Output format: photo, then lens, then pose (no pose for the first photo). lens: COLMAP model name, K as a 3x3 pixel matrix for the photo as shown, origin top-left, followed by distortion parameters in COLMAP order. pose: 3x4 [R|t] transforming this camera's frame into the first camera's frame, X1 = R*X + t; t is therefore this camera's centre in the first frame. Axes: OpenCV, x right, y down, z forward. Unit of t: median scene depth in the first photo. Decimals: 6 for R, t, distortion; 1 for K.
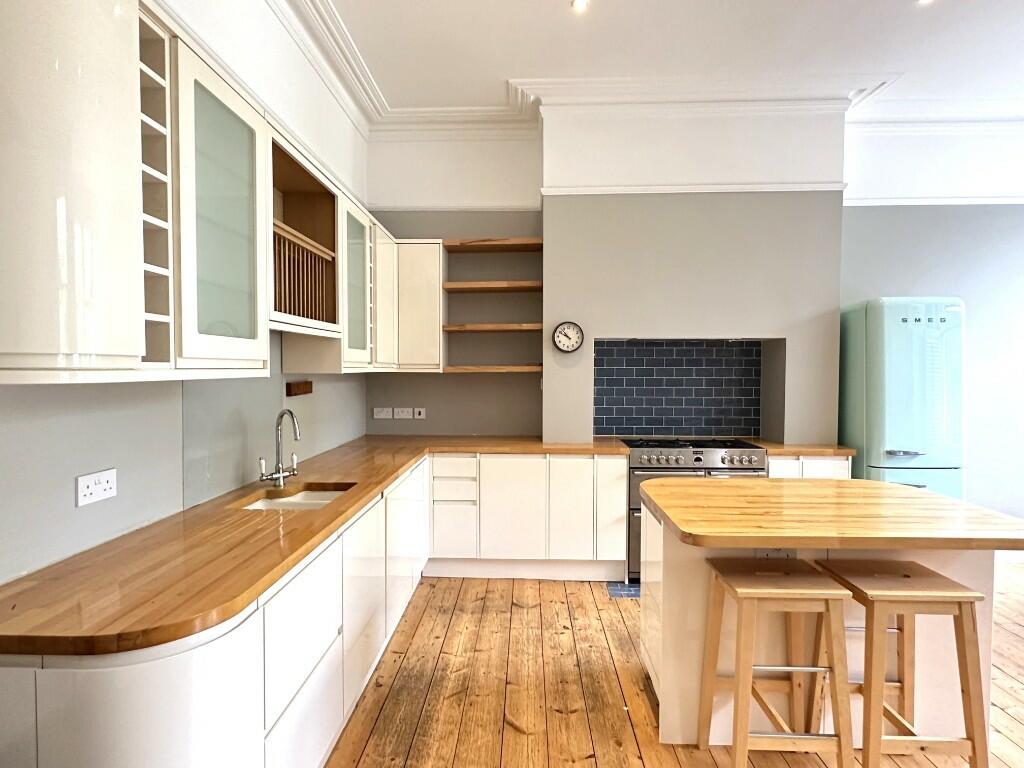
lens RADIAL K [[541.9, 0, 513.5], [0, 541.9, 382.9], [0, 0, 1]] dist [-0.002959, 0.001774]
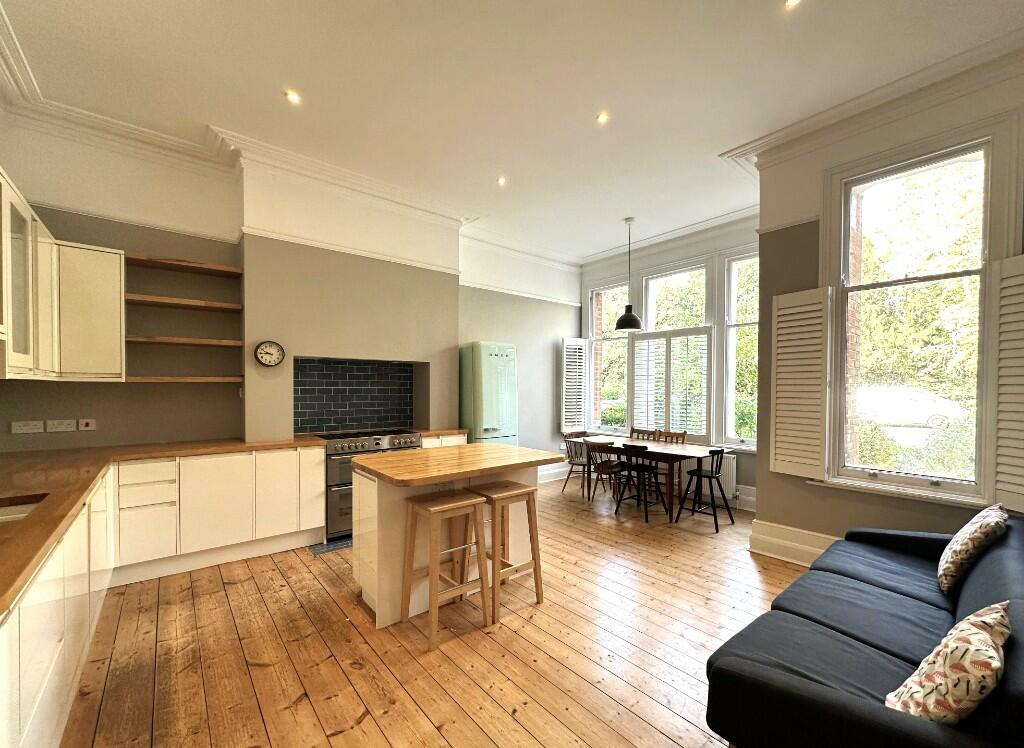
lens RADIAL K [[420.5, 0, 511.1], [0, 420.5, 383.2], [0, 0, 1]] dist [0.000957, 0.000450]
pose [[0.753157, 0.009464, 0.657773, -0.122791], [0.012623, 0.999505, -0.028833, 0.017106], [-0.657720, 0.030019, 0.752664, -0.072477]]
